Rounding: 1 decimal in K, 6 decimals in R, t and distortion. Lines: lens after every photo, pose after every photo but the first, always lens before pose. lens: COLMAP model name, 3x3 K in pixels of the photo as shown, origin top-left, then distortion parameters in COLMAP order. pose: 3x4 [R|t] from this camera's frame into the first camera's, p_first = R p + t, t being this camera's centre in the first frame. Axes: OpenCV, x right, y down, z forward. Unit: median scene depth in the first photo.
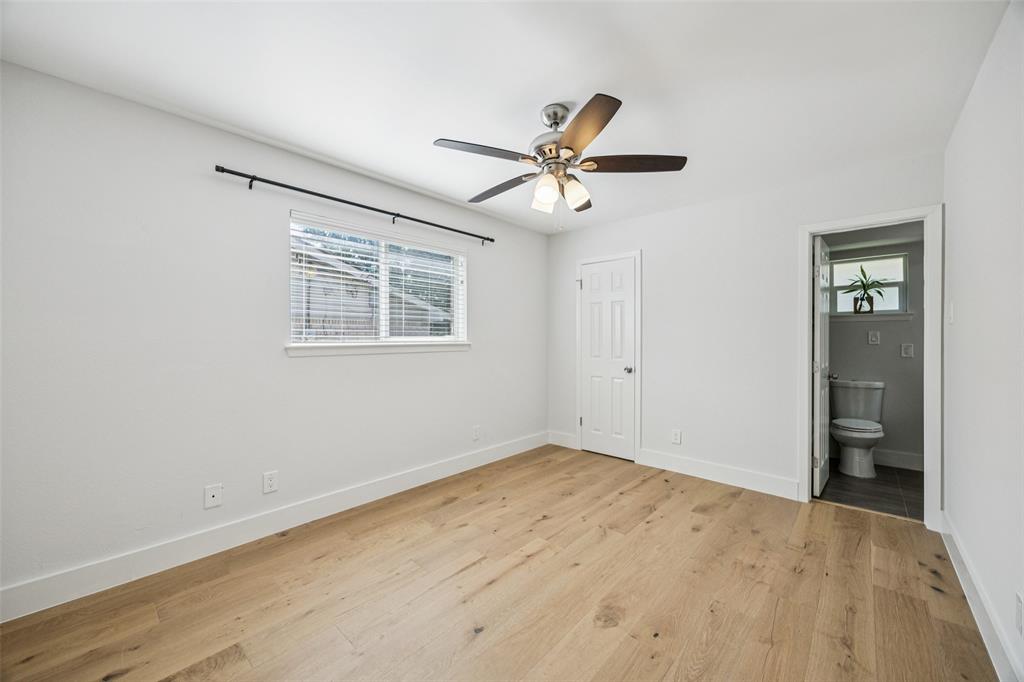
lens RADIAL K [[389.7, 0, 509.9], [0, 389.7, 340.7], [0, 0, 1]] dist [-0.001655, 0.000077]
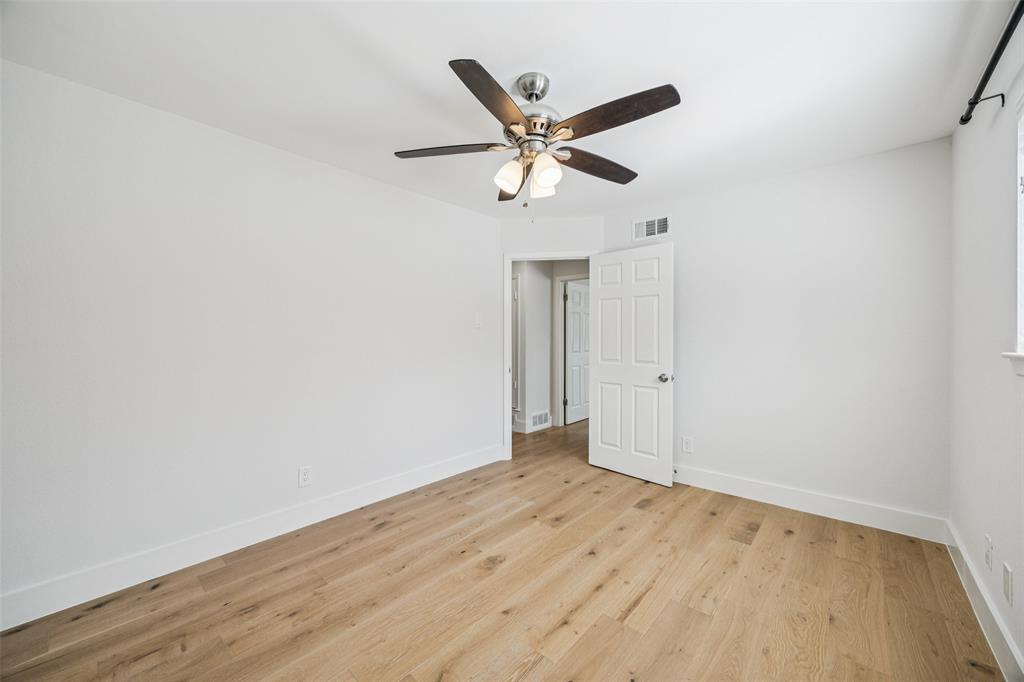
lens RADIAL K [[389.7, 0, 509.9], [0, 389.7, 340.7], [0, 0, 1]] dist [-0.001655, 0.000077]
pose [[-0.999883, -0.002689, -0.015029, 0.195330], [-0.002916, 0.999882, 0.015079, -0.016082], [0.014987, 0.015121, -0.999773, 2.007737]]
